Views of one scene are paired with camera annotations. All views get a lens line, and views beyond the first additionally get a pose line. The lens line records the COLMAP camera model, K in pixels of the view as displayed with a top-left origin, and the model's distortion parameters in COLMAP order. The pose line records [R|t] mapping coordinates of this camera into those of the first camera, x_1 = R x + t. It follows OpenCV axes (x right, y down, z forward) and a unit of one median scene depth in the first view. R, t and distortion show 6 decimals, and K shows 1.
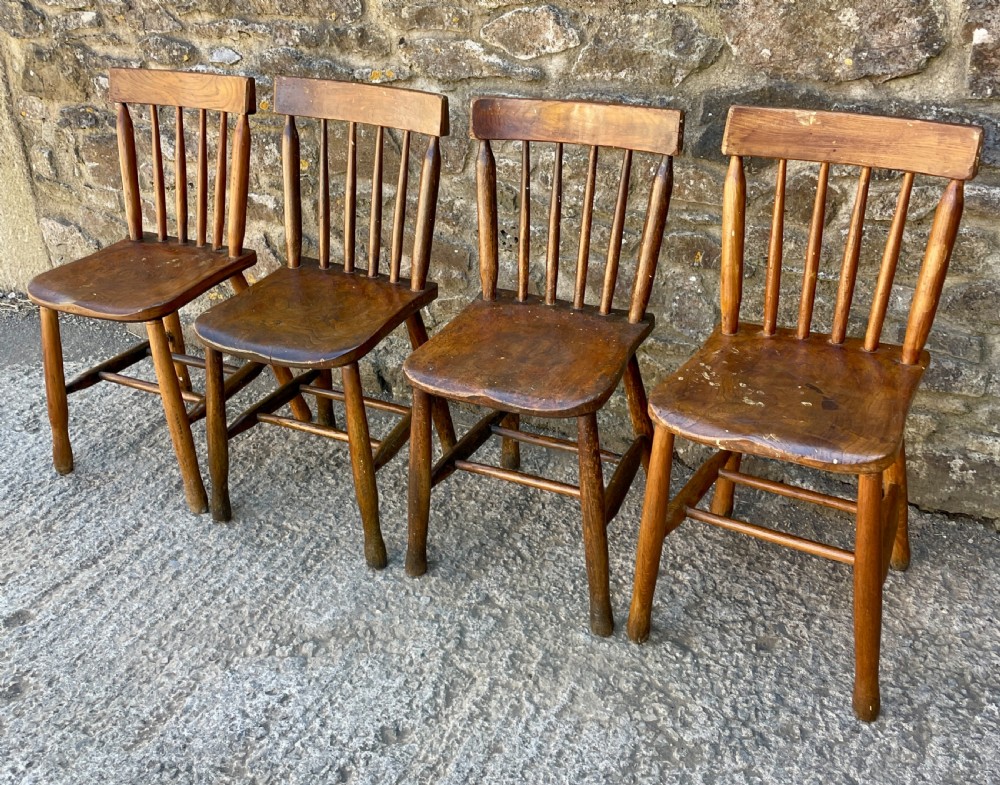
lens RADIAL K [[1083.1, 0, 484.1], [0, 1083.1, 360.1], [0, 0, 1]] dist [0.081426, -0.123626]
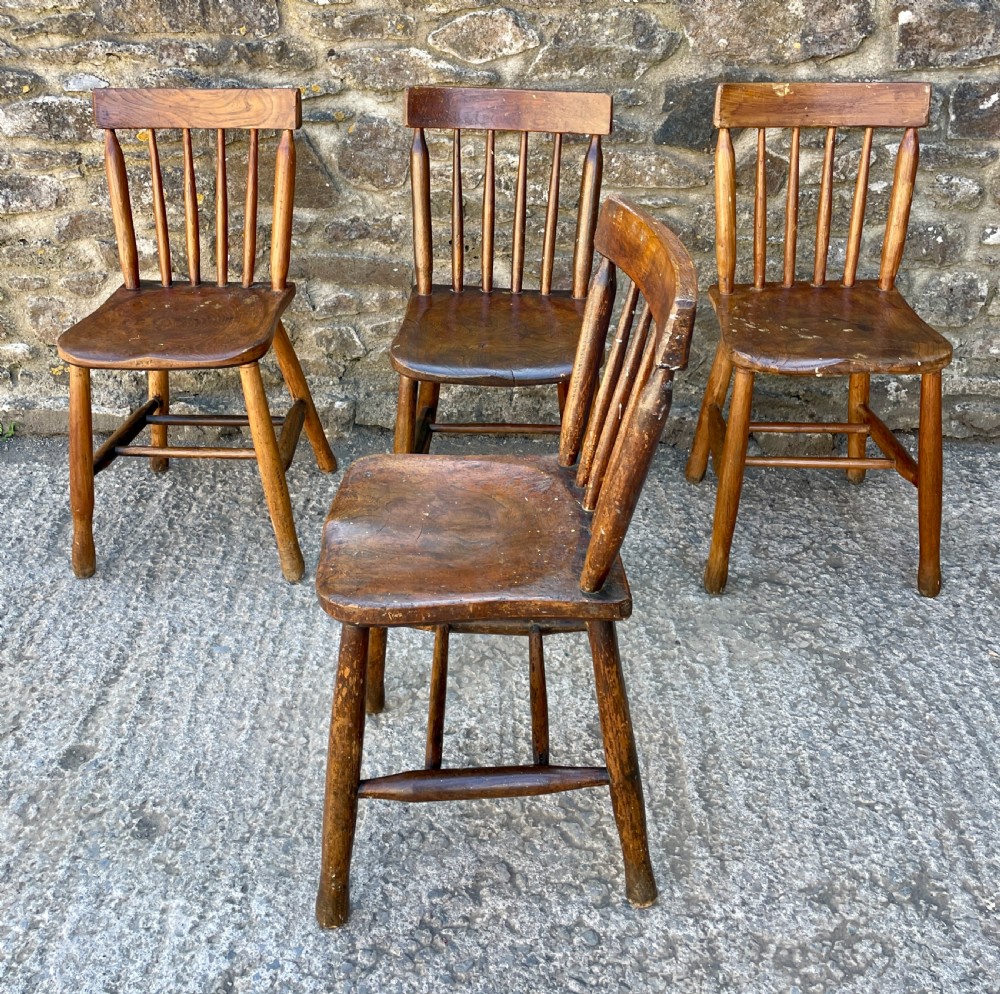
lens RADIAL K [[1115.6, 0, 496.1], [0, 1115.6, 369.3], [0, 0, 1]] dist [0.073180, -0.101631]
pose [[0.886936, -0.147231, 0.437799, -0.481664], [0.177055, 0.983807, -0.027844, 0.036092], [-0.426610, 0.102210, 0.898642, 0.101266]]
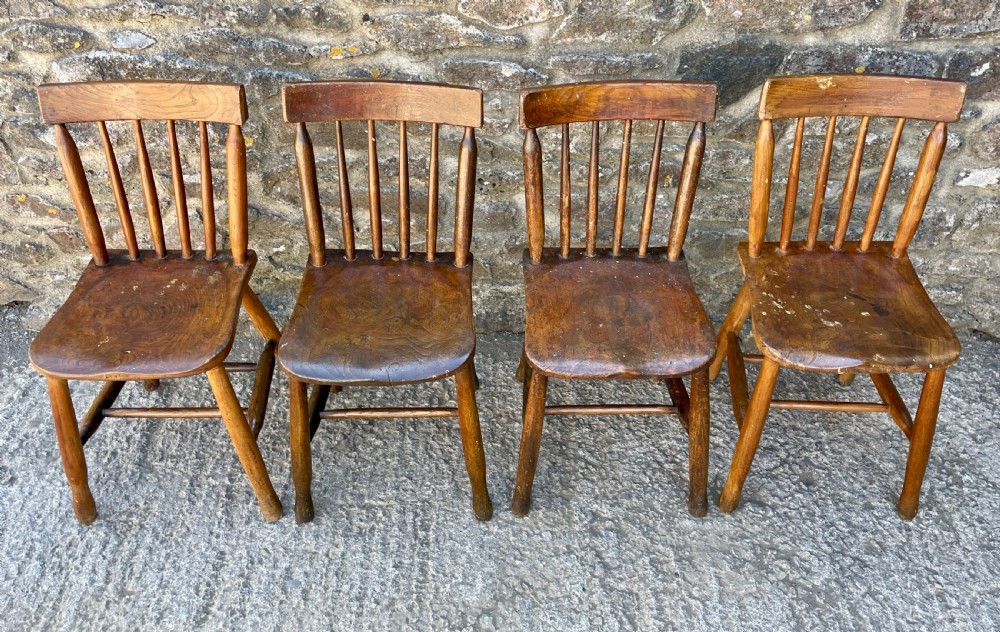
lens RADIAL K [[876.4, 0, 515.9], [0, 876.4, 264.0], [0, 0, 1]] dist [0.078566, -0.105285]
pose [[0.879387, -0.246481, 0.407339, -0.392976], [0.174741, 0.962944, 0.205437, -0.250986], [-0.442882, -0.109480, 0.889871, 0.223704]]
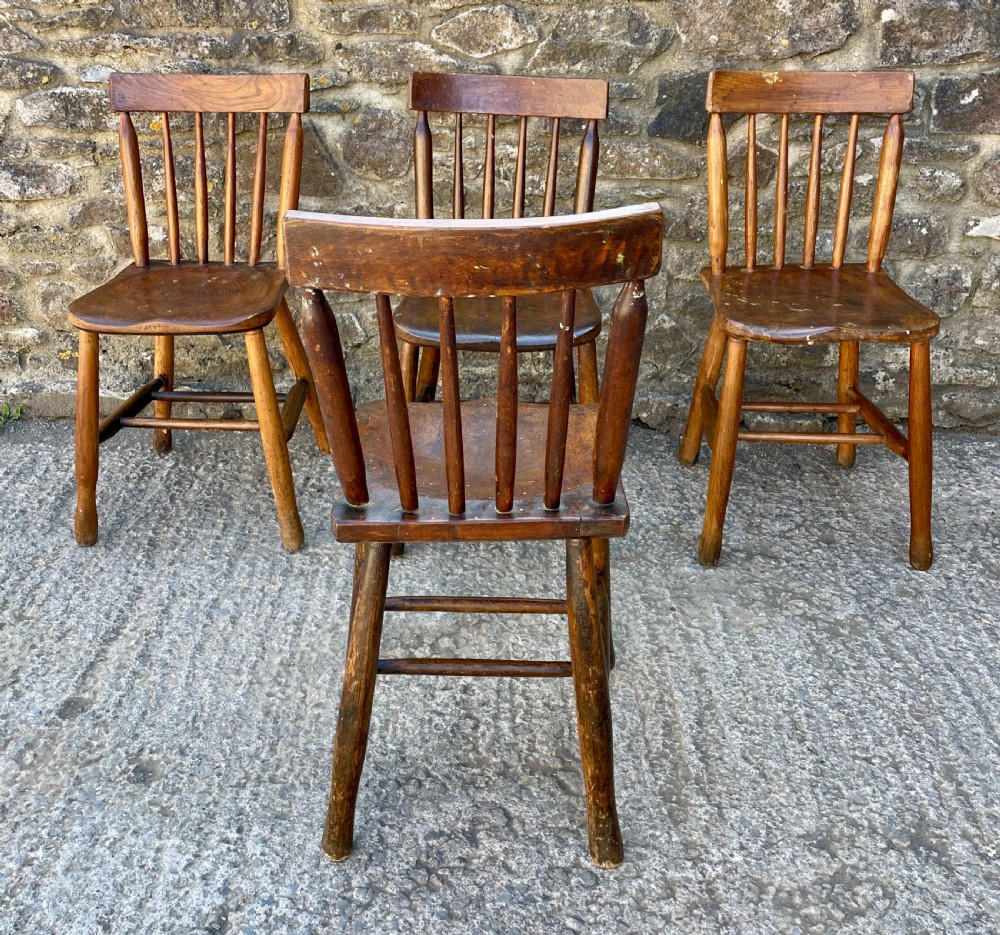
lens RADIAL K [[1086.8, 0, 487.9], [0, 1086.8, 344.9], [0, 0, 1]] dist [0.078815, -0.115232]
pose [[0.888186, -0.109715, 0.446193, -0.495765], [0.168307, 0.981267, -0.093743, 0.104273], [-0.427550, 0.158358, 0.890013, 0.113475]]
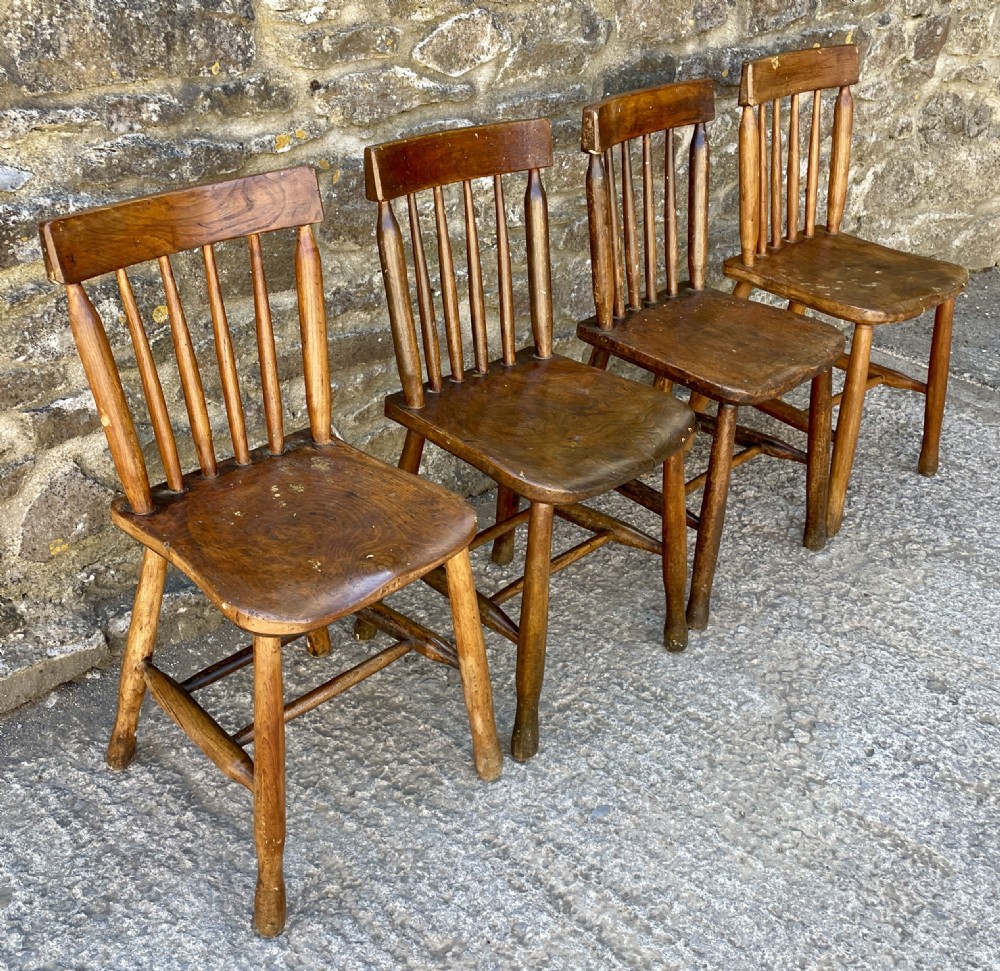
lens RADIAL K [[1214.5, 0, 475.0], [0, 1214.5, 449.2], [0, 0, 1]] dist [0.077864, -0.116956]
pose [[0.295167, -0.401252, 0.867106, -0.987315], [0.394729, 0.877682, 0.271778, -0.299111], [-0.870095, 0.262052, 0.417449, 0.724838]]
